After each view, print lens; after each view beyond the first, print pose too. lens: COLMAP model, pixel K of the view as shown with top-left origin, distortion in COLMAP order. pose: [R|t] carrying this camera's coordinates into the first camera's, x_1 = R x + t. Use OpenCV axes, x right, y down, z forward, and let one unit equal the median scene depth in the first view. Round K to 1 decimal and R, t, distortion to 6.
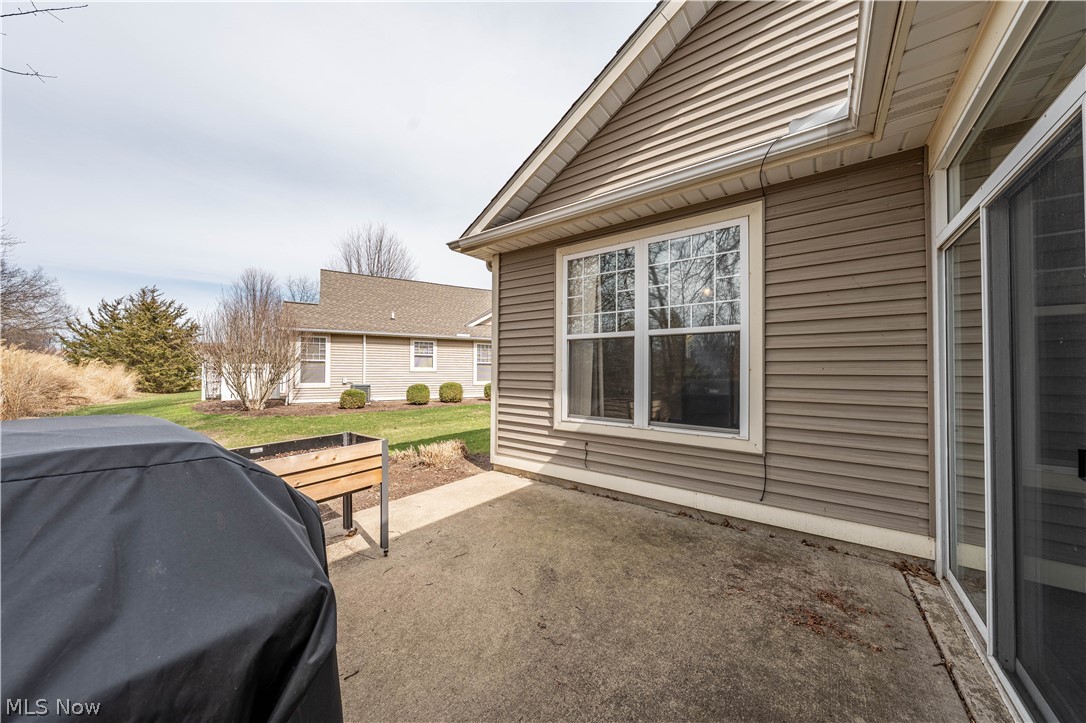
lens RADIAL K [[371.0, 0, 545.9], [0, 371.0, 361.4], [0, 0, 1]] dist [-0.000939, 0.000050]
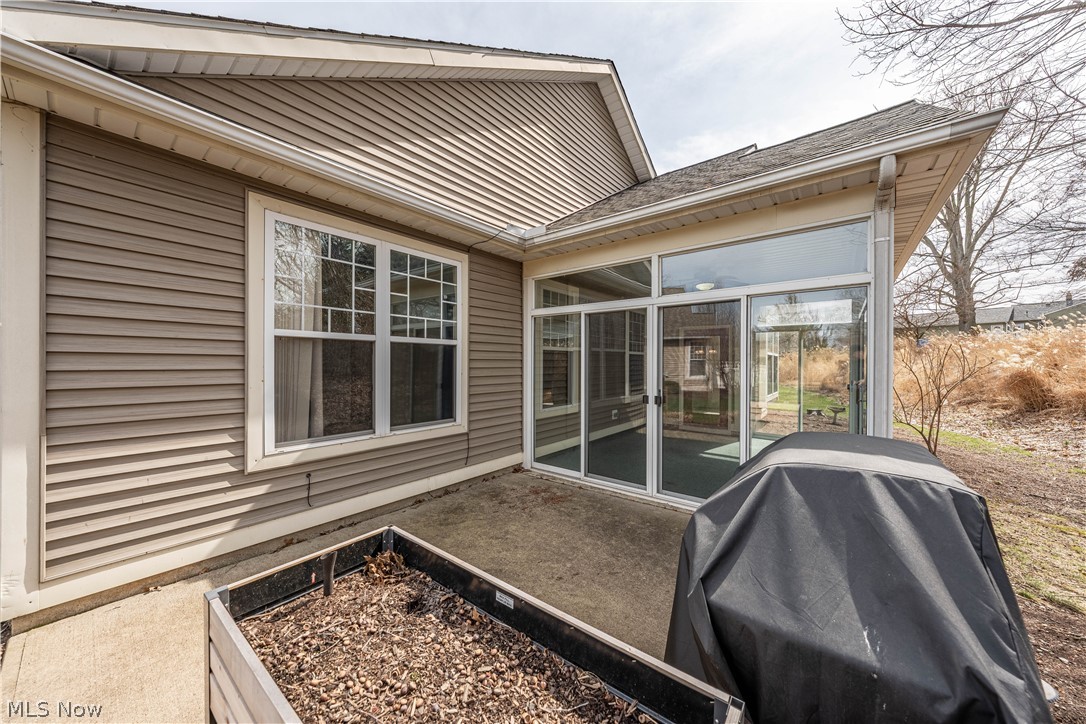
lens RADIAL K [[367.7, 0, 543.0], [0, 367.7, 362.0], [0, 0, 1]] dist [0.000307, 0.000009]
pose [[0.038940, 0.001090, 0.999241, -0.619192], [-0.019727, 0.999805, -0.000322, -0.019956], [-0.999047, -0.019699, 0.038954, 0.487584]]
